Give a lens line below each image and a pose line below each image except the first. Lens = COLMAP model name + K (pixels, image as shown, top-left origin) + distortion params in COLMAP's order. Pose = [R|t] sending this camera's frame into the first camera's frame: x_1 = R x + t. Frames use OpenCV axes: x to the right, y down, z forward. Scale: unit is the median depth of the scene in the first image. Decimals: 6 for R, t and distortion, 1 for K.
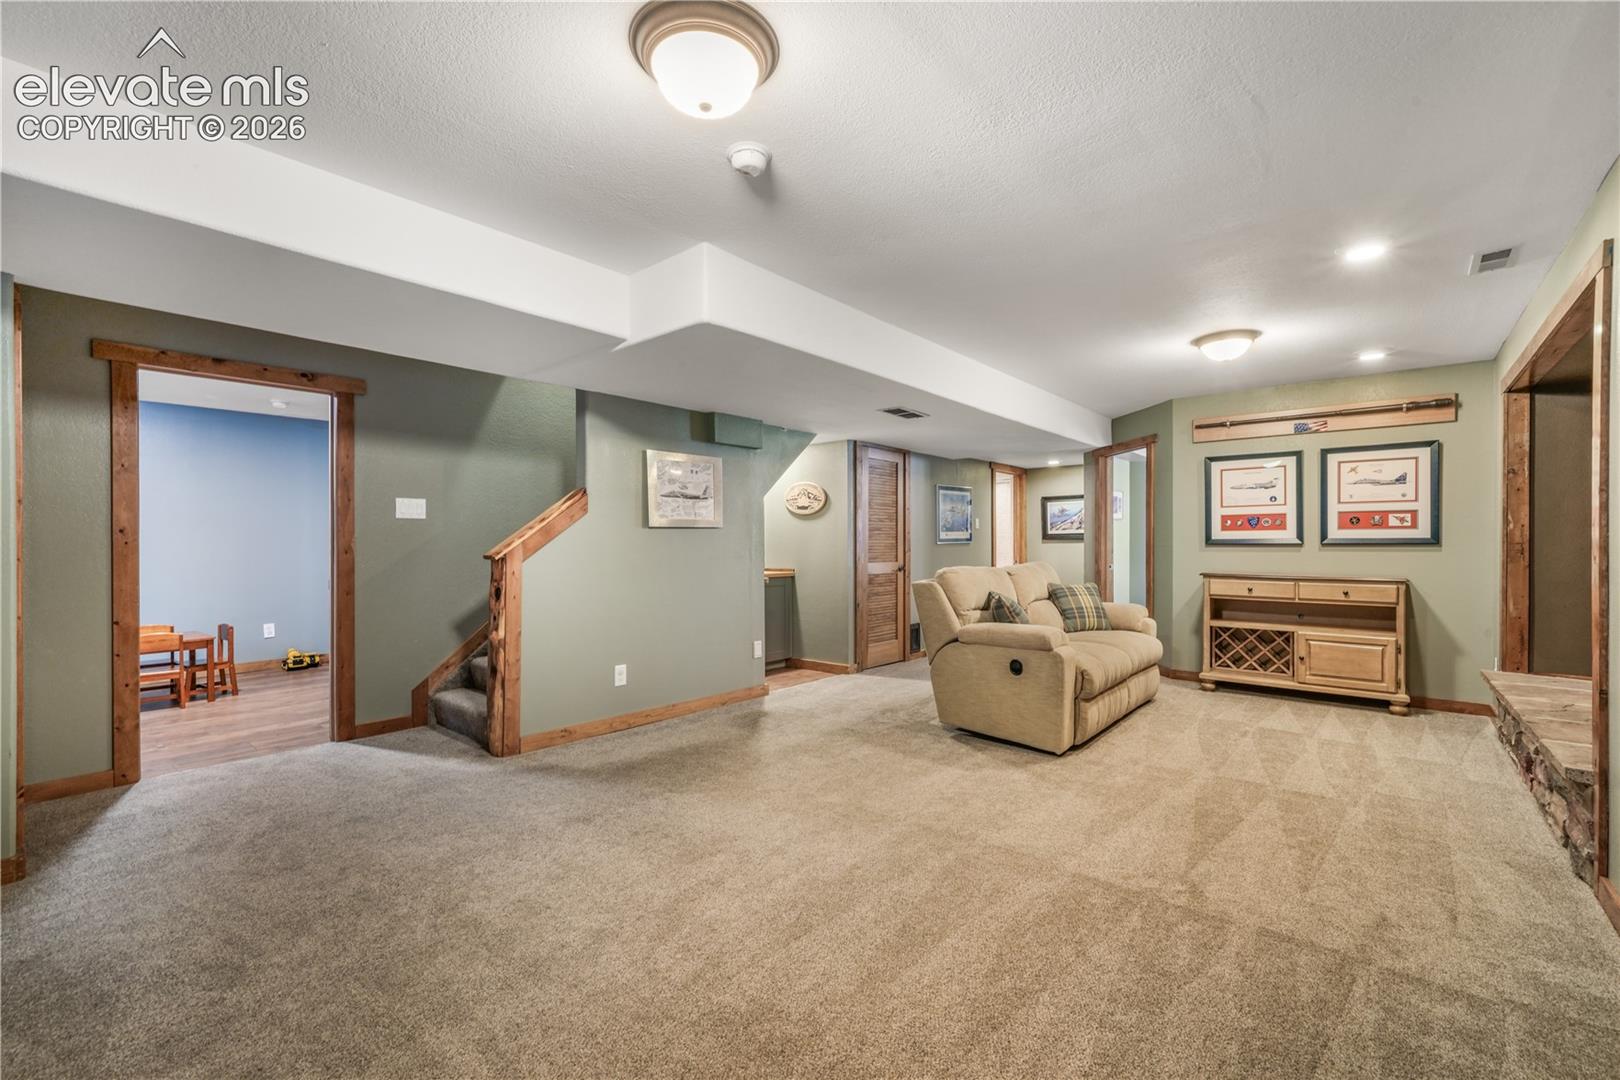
lens RADIAL K [[685.5, 0, 813.7], [0, 685.5, 546.3], [0, 0, 1]] dist [-0.001027, 0.000530]
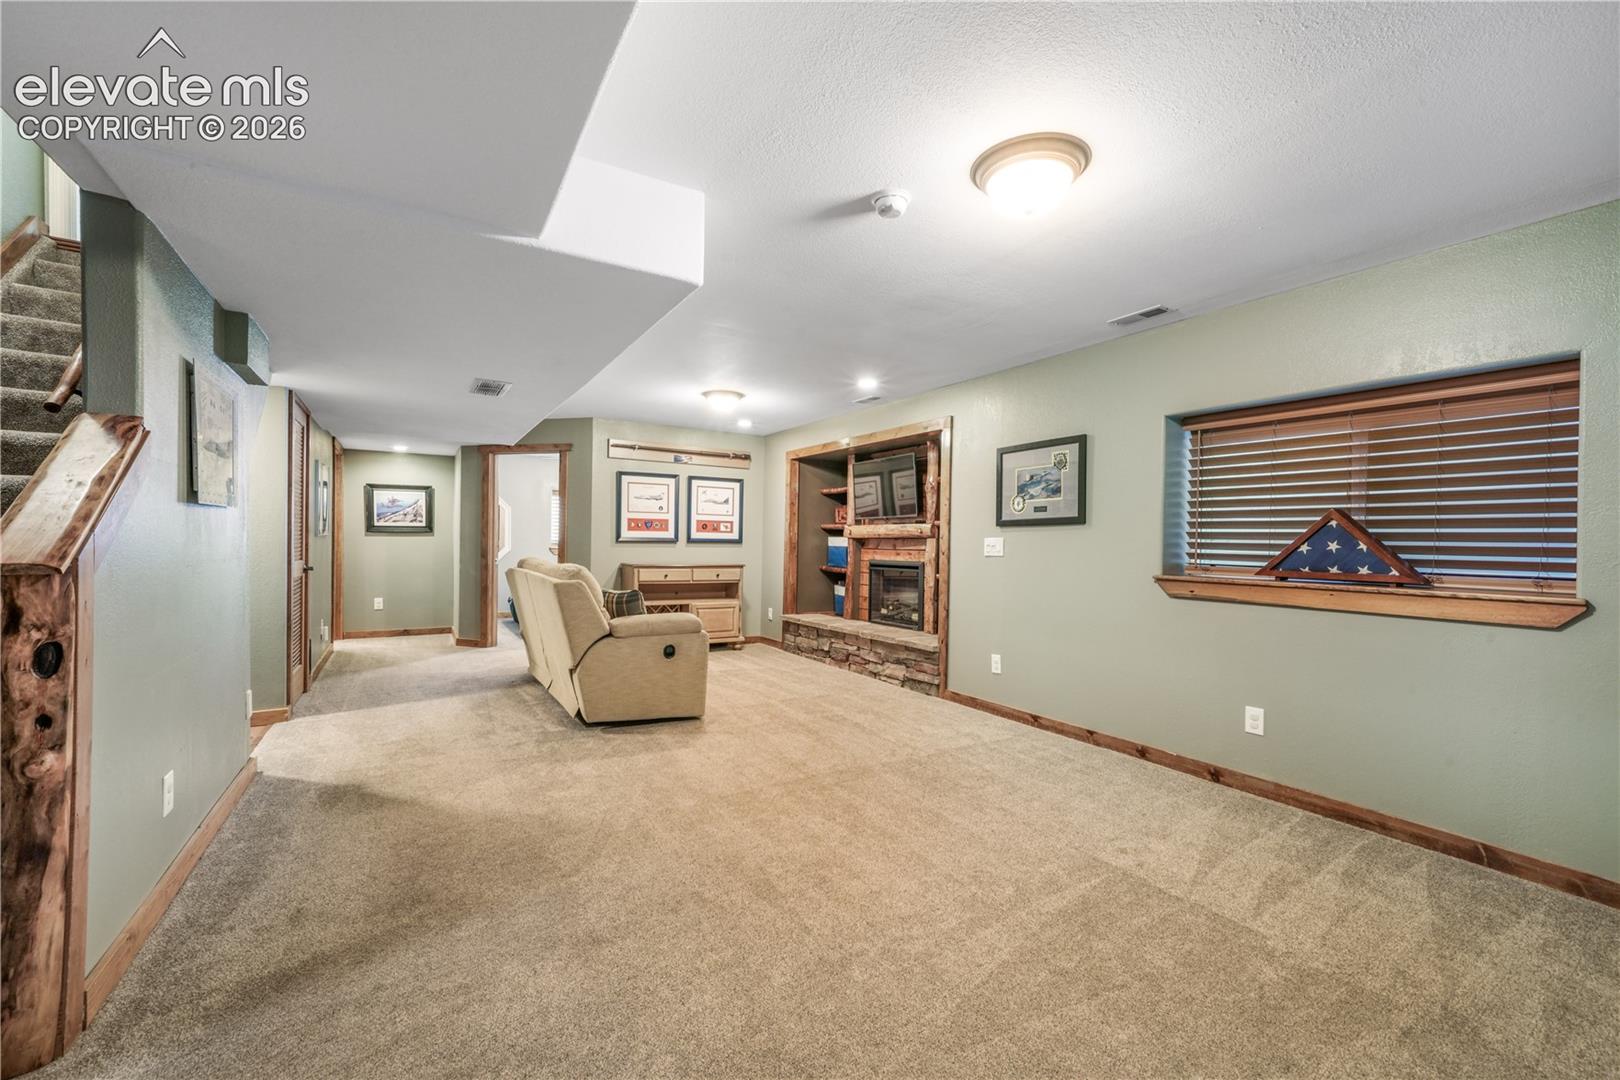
lens RADIAL K [[651.2, 0, 812.6], [0, 651.2, 543.1], [0, 0, 1]] dist [-0.008716, 0.000568]
pose [[0.321708, 0.005090, 0.946825, -0.509162], [-0.012956, 0.999916, -0.000973, -0.003277], [-0.946750, -0.011954, 0.321747, 0.340952]]
